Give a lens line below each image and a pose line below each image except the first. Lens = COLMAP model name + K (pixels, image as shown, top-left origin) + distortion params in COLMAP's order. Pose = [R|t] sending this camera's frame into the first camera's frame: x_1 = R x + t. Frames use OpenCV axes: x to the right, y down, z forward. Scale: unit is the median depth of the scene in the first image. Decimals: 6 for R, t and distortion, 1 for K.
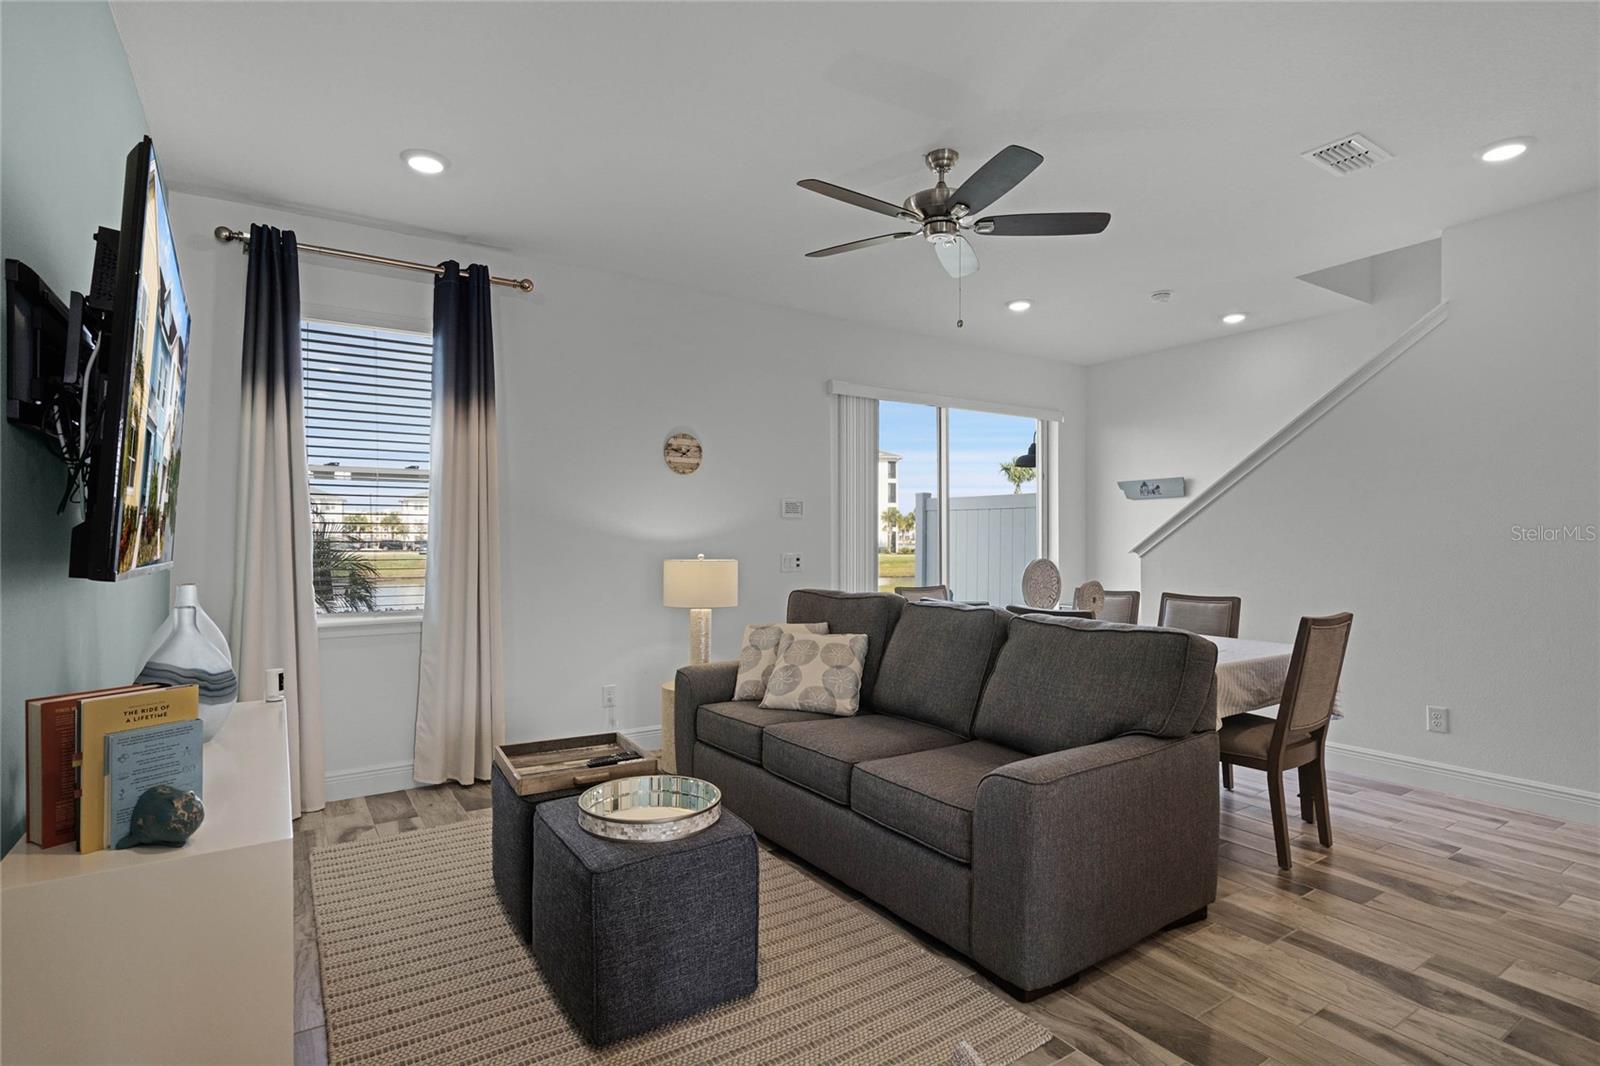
lens RADIAL K [[782.3, 0, 784.9], [0, 782.3, 546.4], [0, 0, 1]] dist [0.007484, 0.001336]
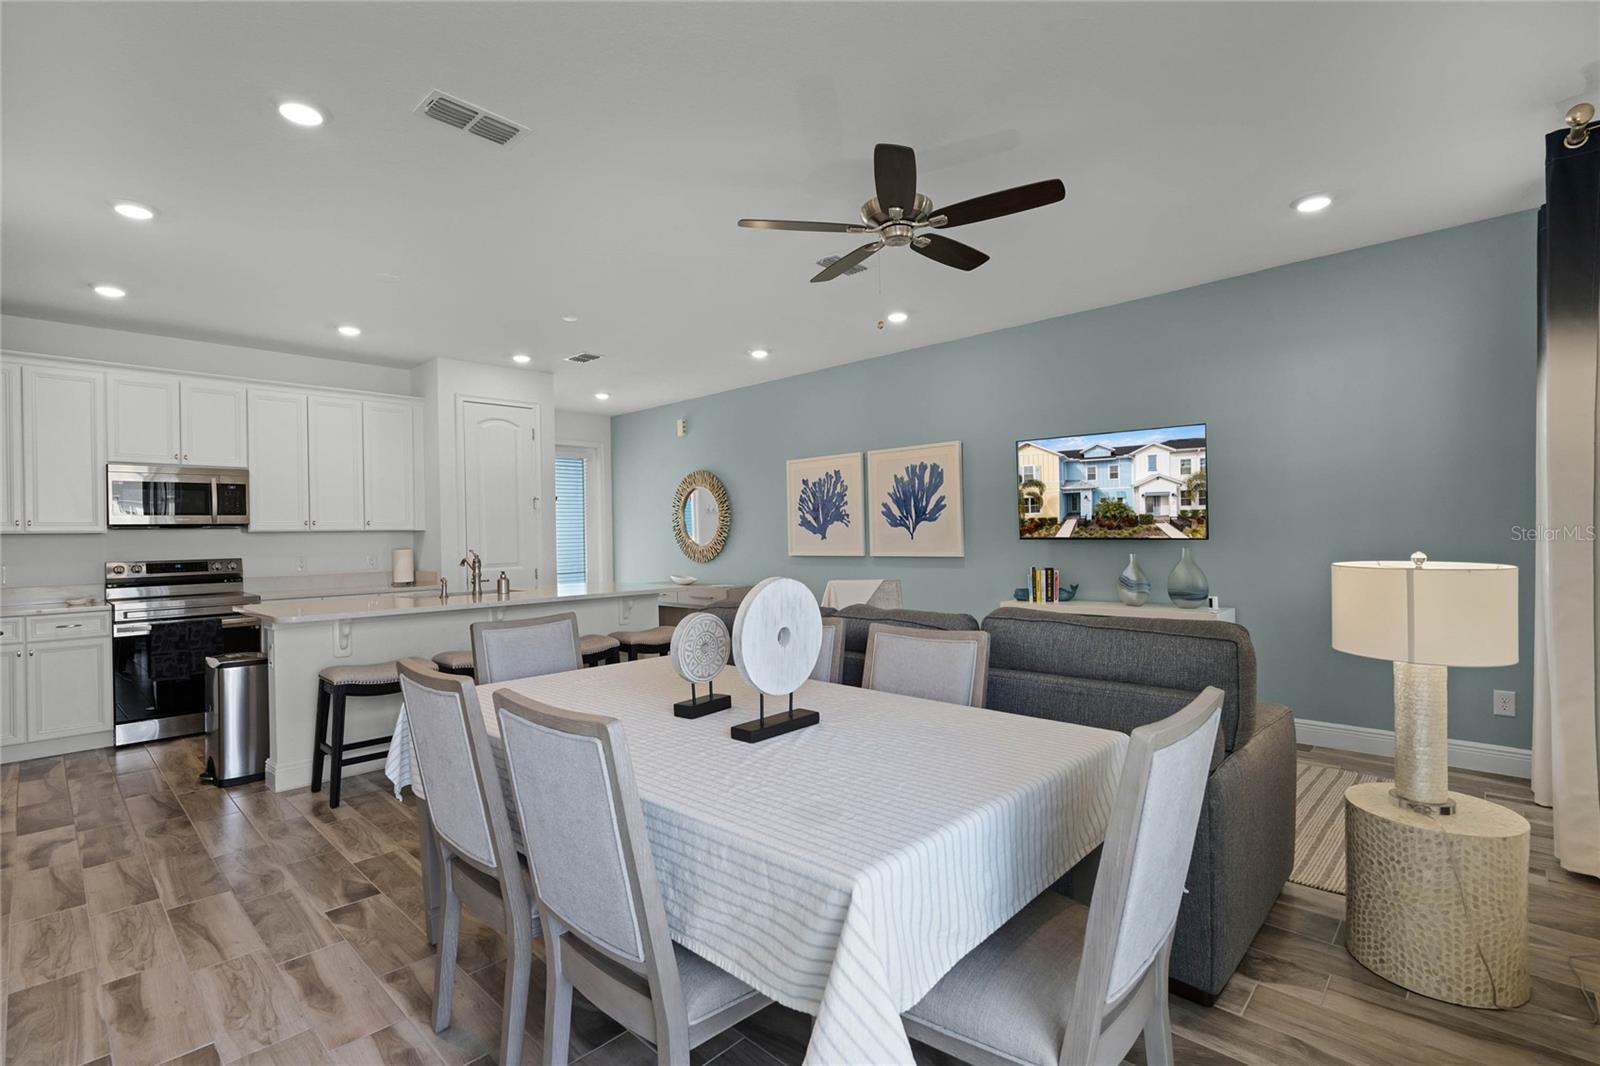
lens RADIAL K [[733.8, 0, 779.0], [0, 733.8, 534.8], [0, 0, 1]] dist [0.008345, -0.002089]
pose [[-0.980812, 0.018972, -0.194031, 0.476922], [0.016940, 0.999783, 0.012129, -0.018970], [0.194219, 0.008609, -0.980920, 1.691994]]
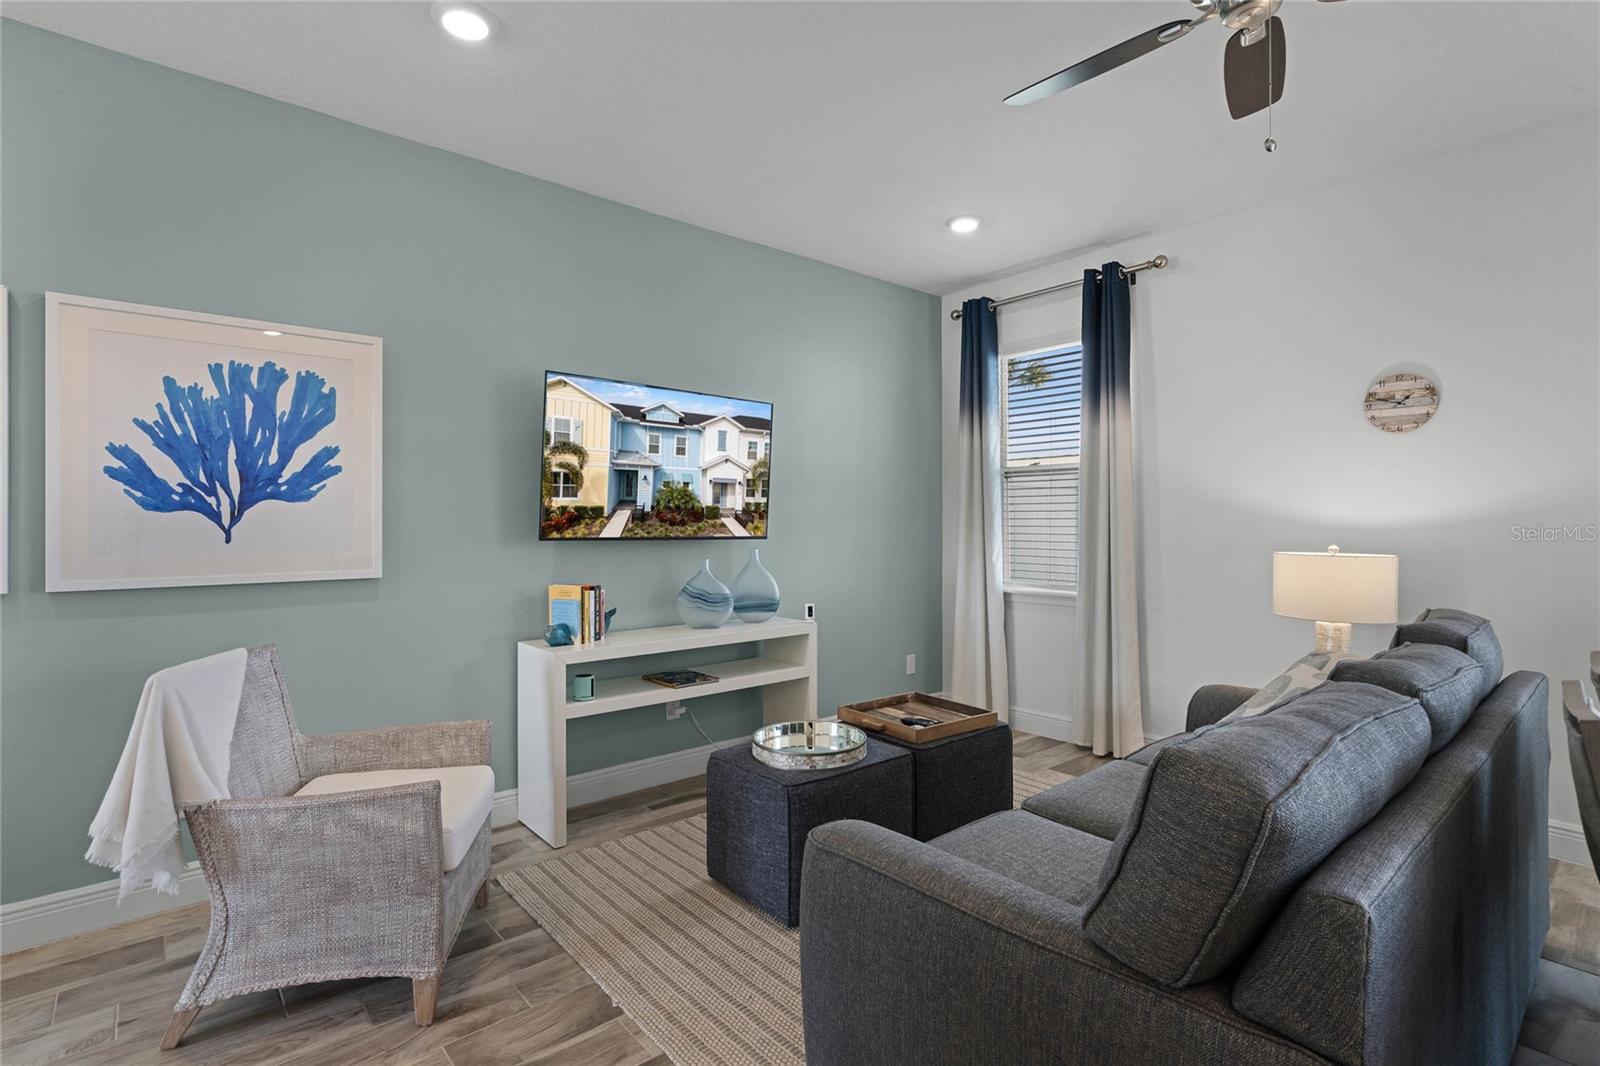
lens RADIAL K [[782.3, 0, 816.9], [0, 782.3, 524.1], [0, 0, 1]] dist [0.007484, 0.001336]
pose [[0.123619, 0.004879, -0.992318, 0.661374], [-0.011519, 0.999928, 0.003481, -0.009819], [0.992263, 0.011000, 0.123667, 0.535117]]
